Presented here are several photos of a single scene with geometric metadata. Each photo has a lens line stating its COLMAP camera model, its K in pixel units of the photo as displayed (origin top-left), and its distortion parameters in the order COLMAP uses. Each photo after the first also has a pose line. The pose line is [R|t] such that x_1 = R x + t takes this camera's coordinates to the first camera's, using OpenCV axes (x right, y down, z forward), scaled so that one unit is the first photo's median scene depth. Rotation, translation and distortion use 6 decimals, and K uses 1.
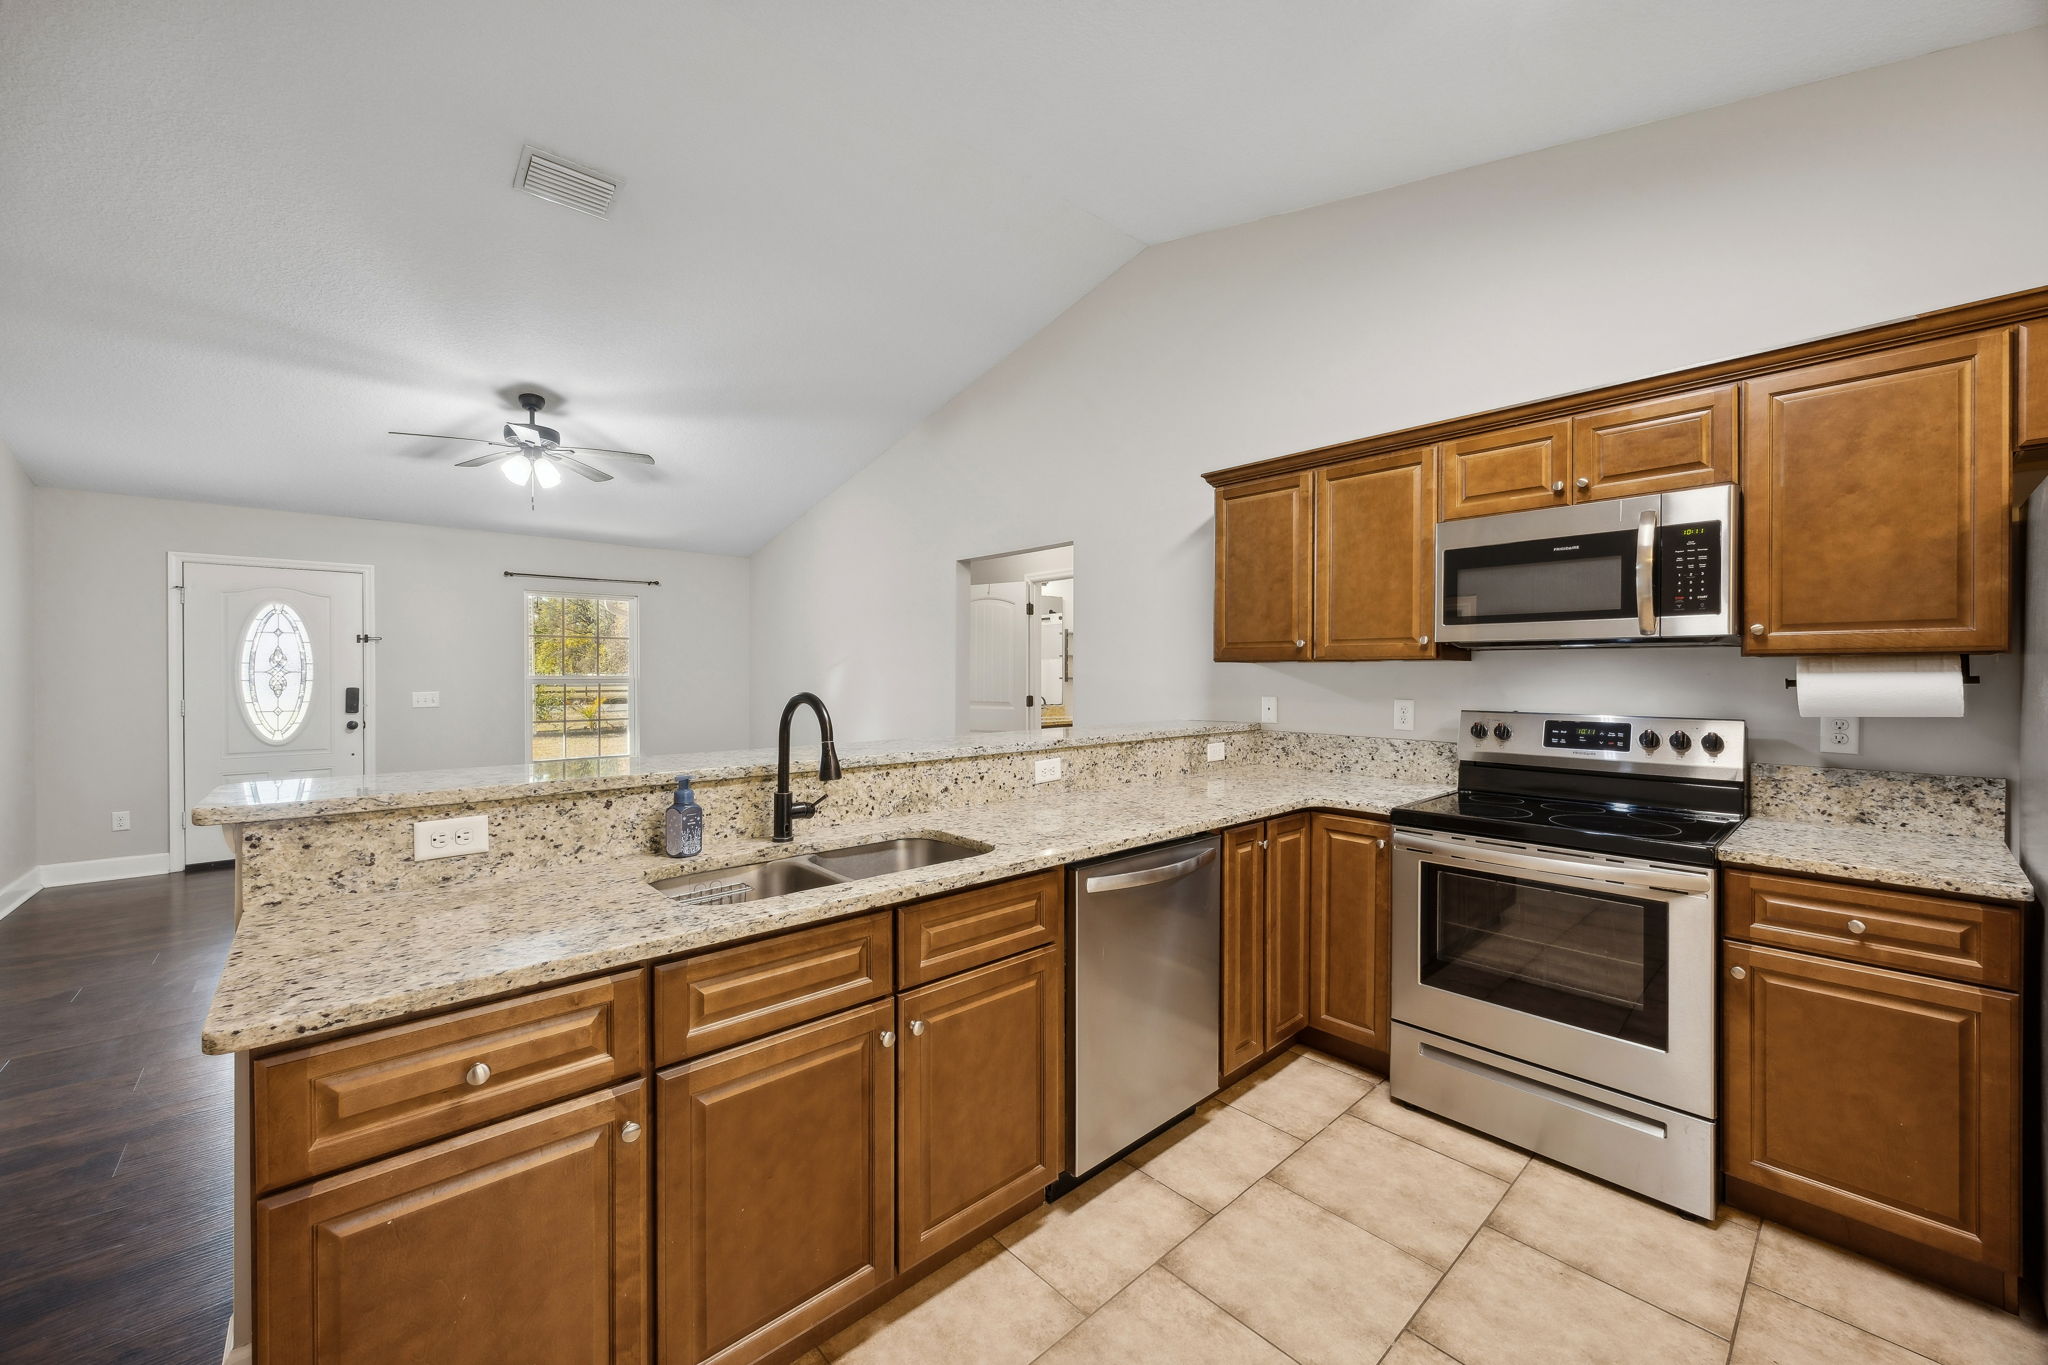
lens RADIAL K [[783.9, 0, 1033.1], [0, 783.9, 673.1], [0, 0, 1]] dist [0.000460, 0.000137]
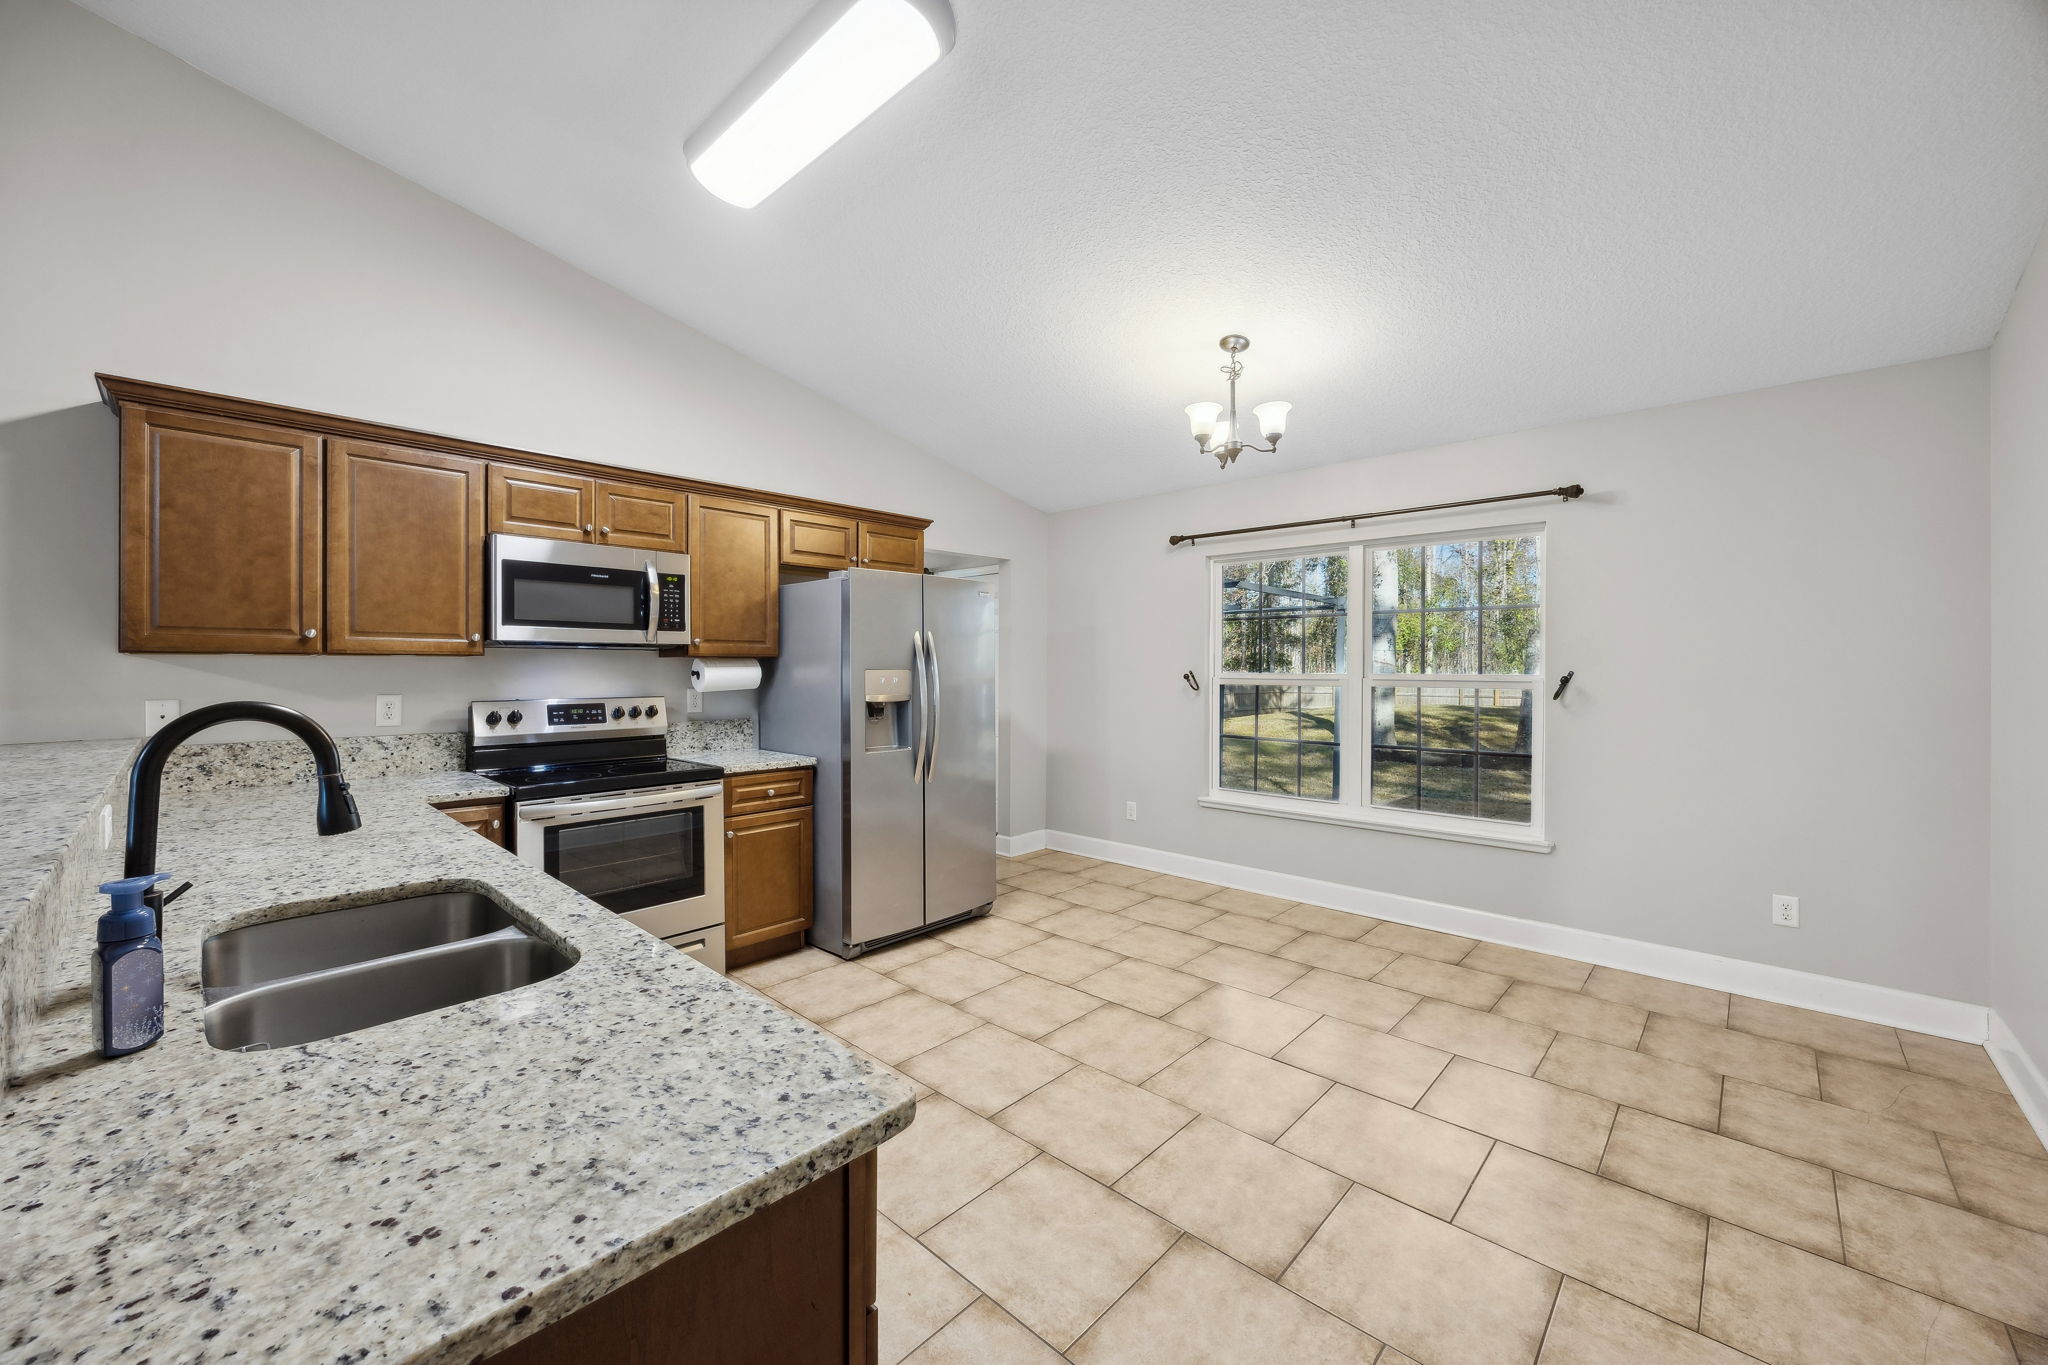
lens RADIAL K [[783.9, 0, 1033.1], [0, 783.9, 673.1], [0, 0, 1]] dist [0.000460, 0.000137]
pose [[-0.087901, -0.008682, 0.996091, -0.913937], [0.002855, 0.999956, 0.008967, -0.000141], [-0.996125, 0.003633, -0.087872, 0.455139]]
